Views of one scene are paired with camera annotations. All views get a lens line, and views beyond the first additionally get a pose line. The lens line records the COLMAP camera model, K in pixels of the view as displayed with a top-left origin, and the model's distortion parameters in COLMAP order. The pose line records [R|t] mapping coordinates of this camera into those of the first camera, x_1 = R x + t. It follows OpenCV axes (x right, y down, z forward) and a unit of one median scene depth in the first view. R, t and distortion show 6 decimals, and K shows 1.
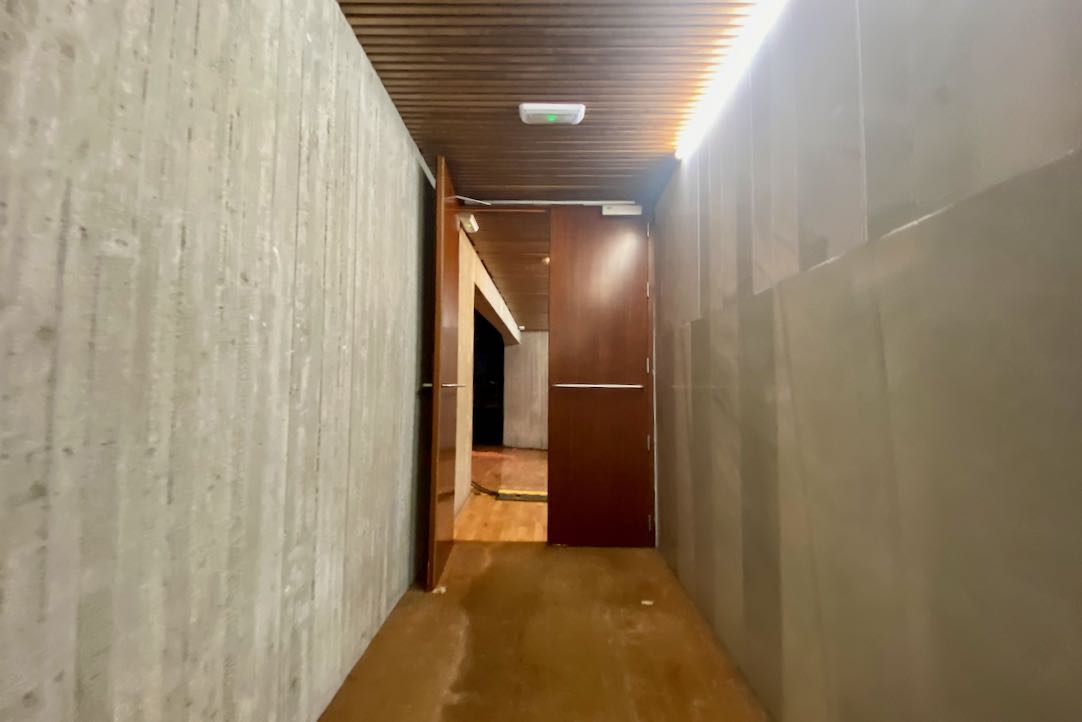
lens RADIAL K [[441.9, 0, 541.0], [0, 441.9, 361.0], [0, 0, 1]] dist [-0.000061, -0.000006]
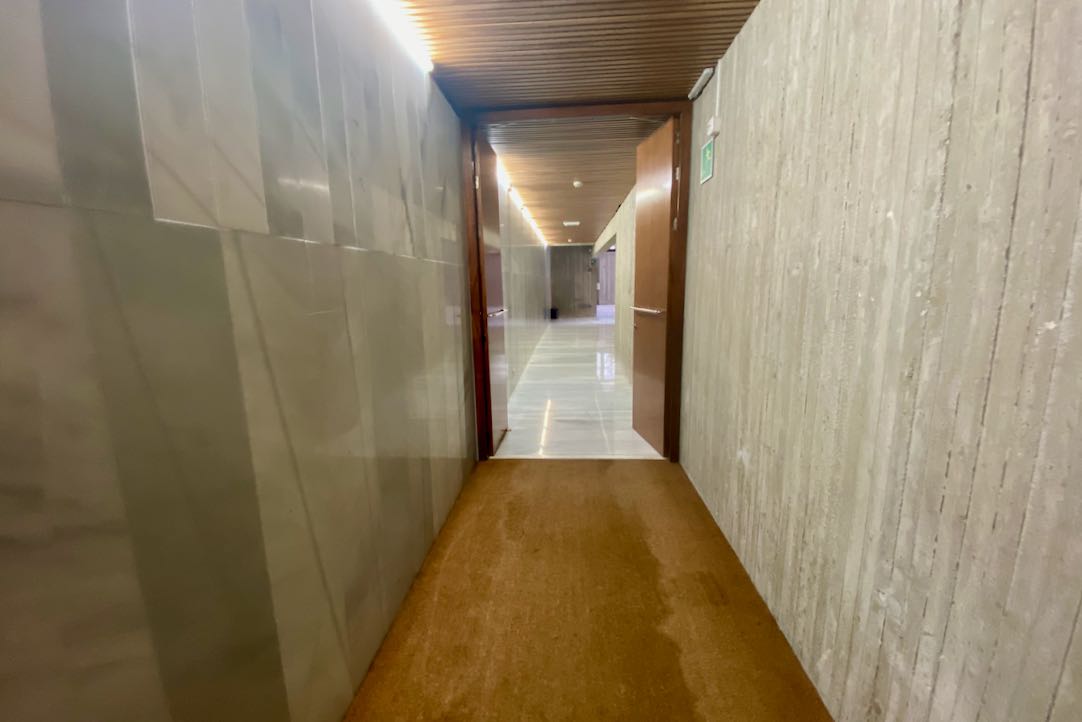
lens RADIAL K [[441.9, 0, 541.0], [0, 441.9, 361.0], [0, 0, 1]] dist [-0.000061, -0.000006]
pose [[-0.998813, 0.003788, 0.048564, 0.074905], [0.010046, 0.991558, 0.129275, -0.087098], [-0.047665, 0.129609, -0.990419, 2.189135]]
